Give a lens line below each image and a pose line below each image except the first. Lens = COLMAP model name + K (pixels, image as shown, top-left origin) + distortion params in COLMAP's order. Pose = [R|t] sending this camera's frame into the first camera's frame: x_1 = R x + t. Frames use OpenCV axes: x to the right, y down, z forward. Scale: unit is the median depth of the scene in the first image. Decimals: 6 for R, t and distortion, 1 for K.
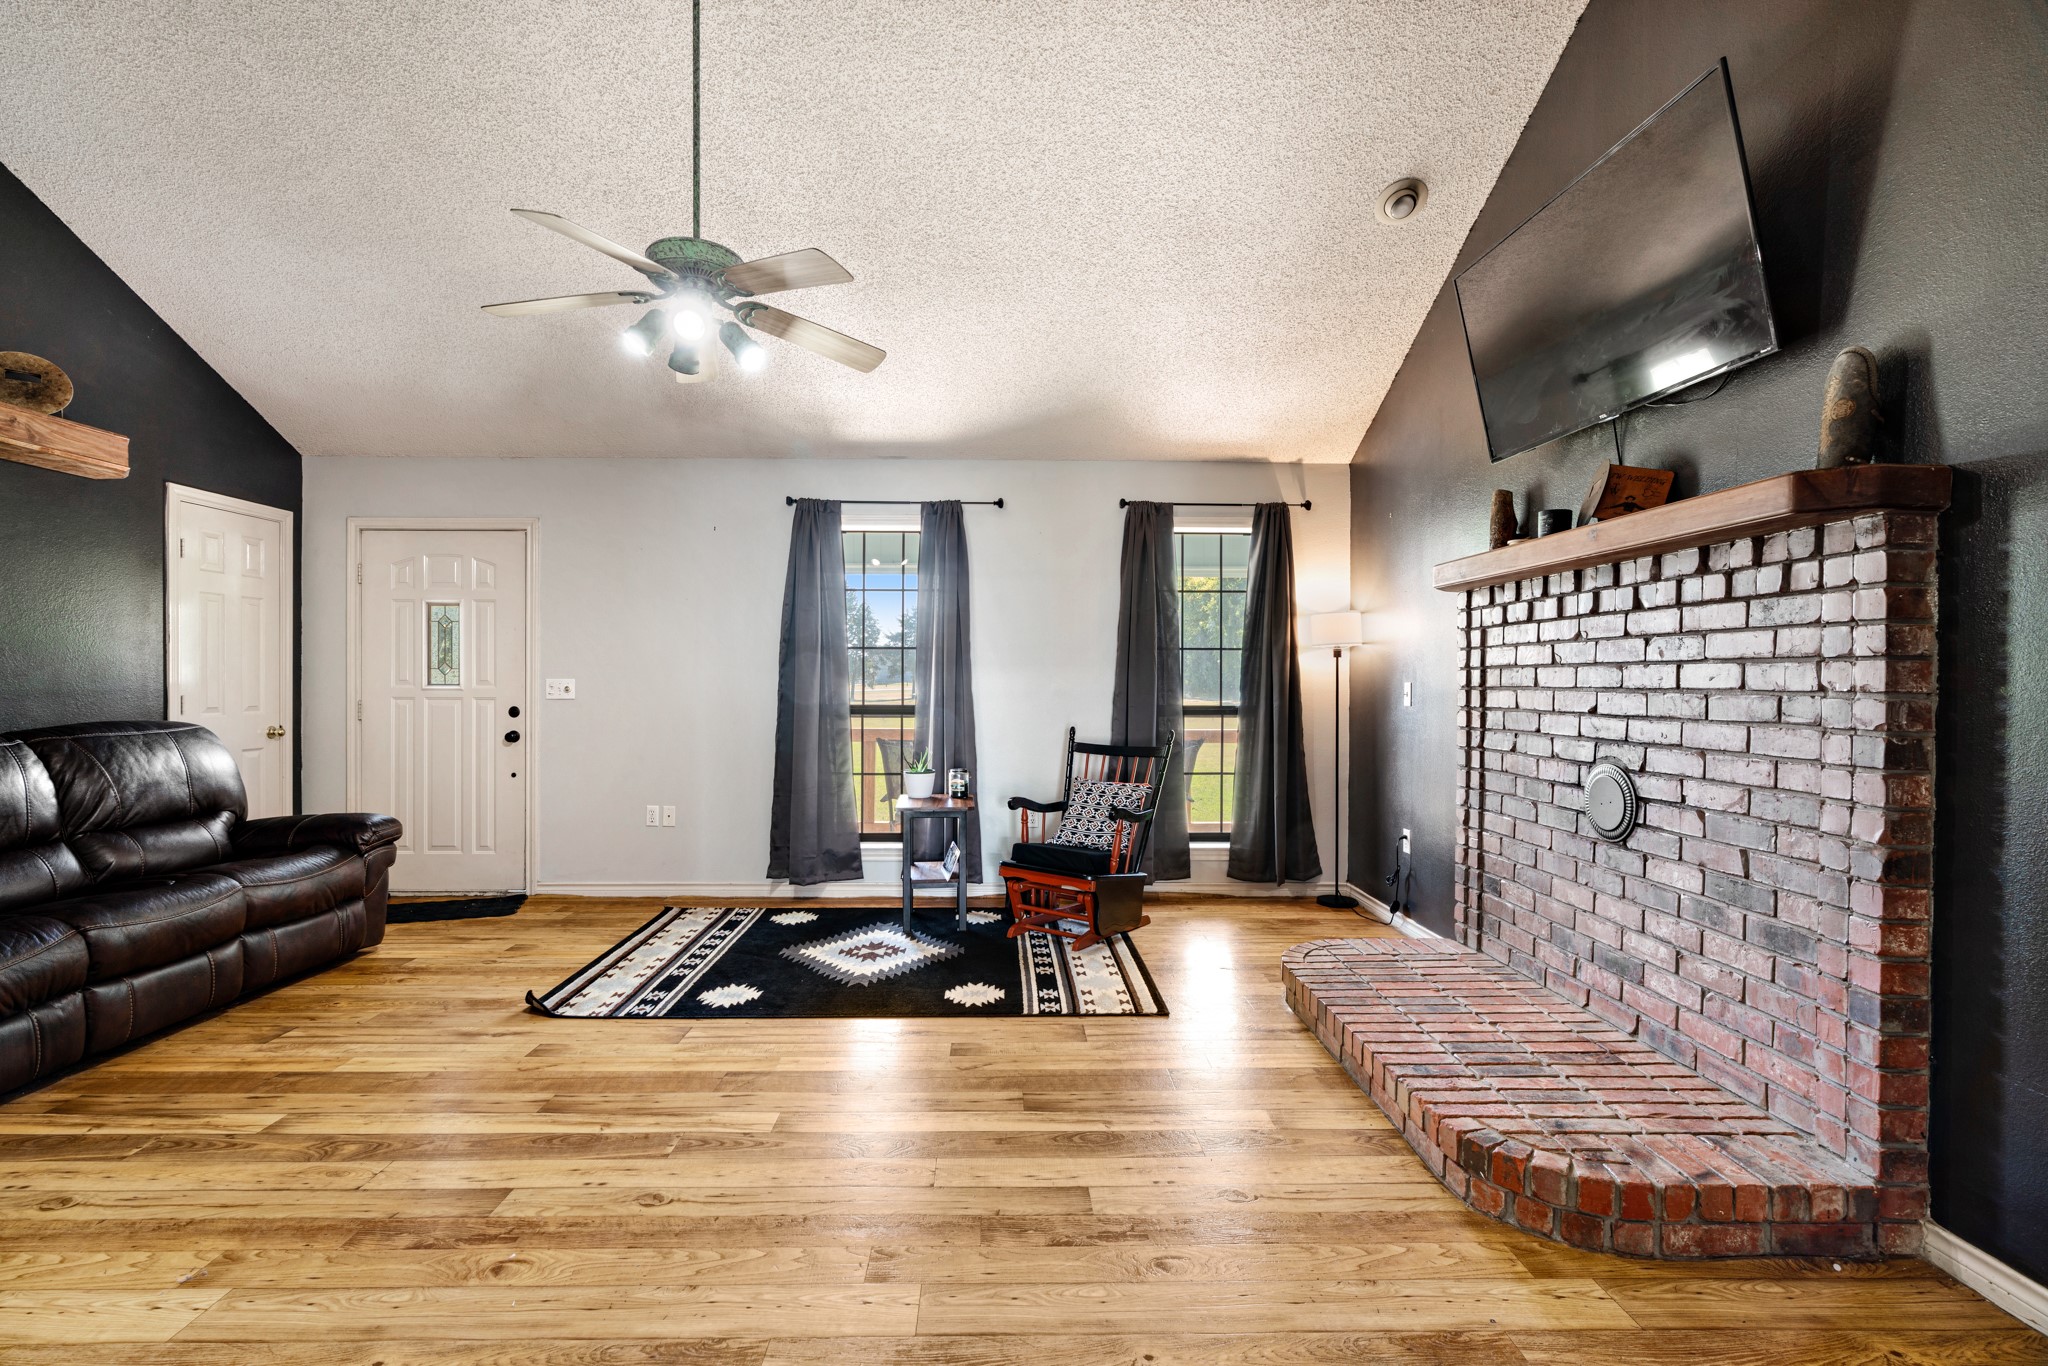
lens RADIAL K [[923.0, 0, 1015.0], [0, 923.0, 668.9], [0, 0, 1]] dist [-0.001735, 0.000482]
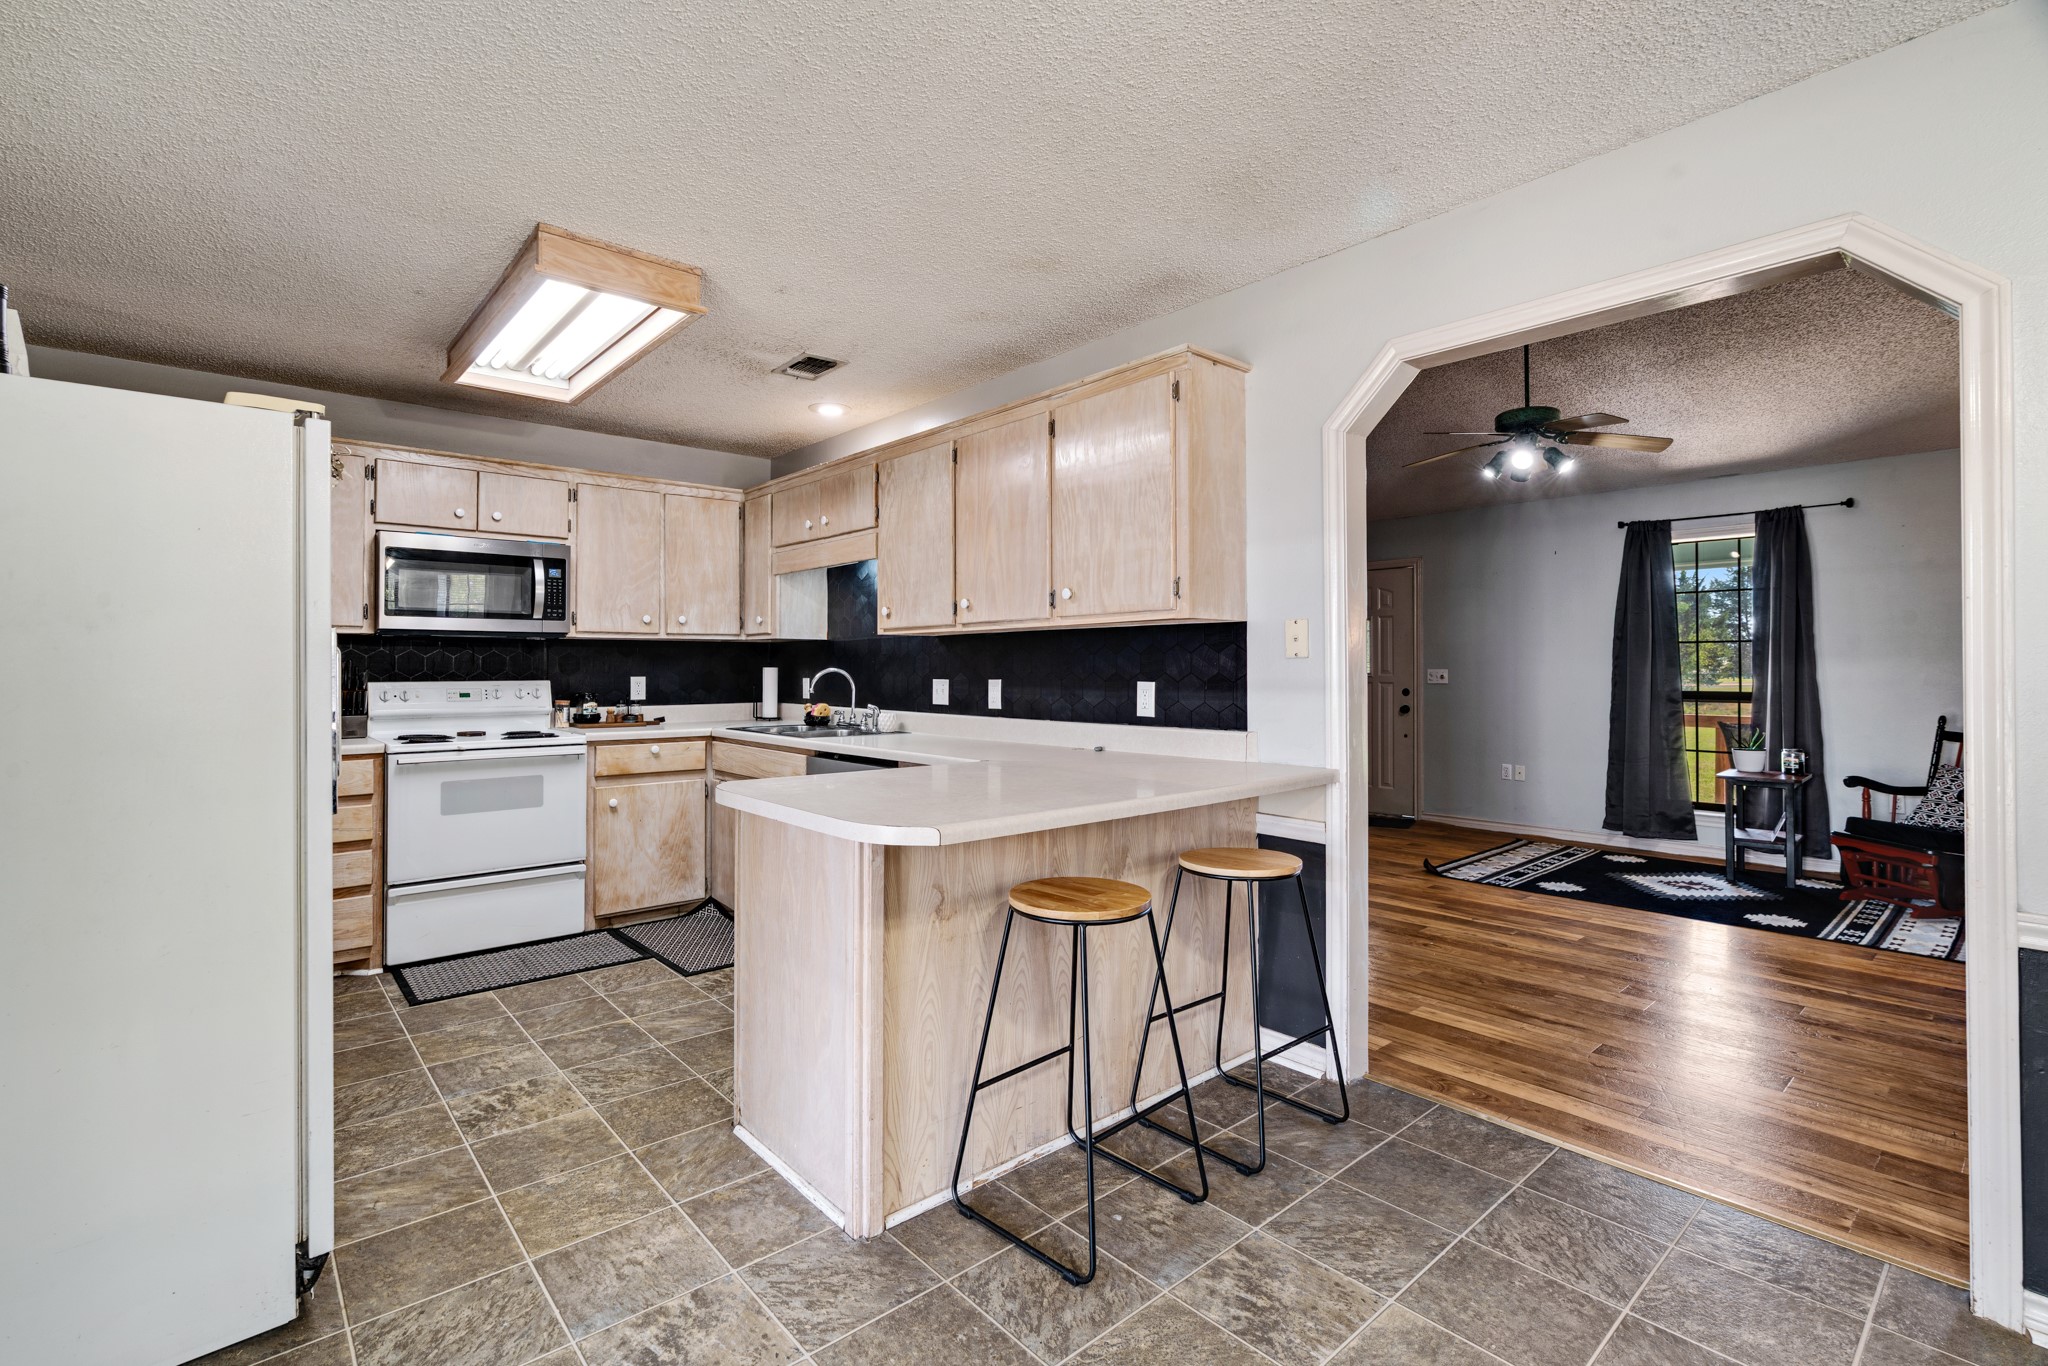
lens RADIAL K [[923.0, 0, 1015.0], [0, 923.0, 668.9], [0, 0, 1]] dist [-0.001735, 0.000482]
pose [[0.644614, -0.002907, -0.764503, 0.185540], [0.009976, 0.999940, 0.004610, -0.003367], [0.764443, -0.010598, 0.644604, -0.440507]]
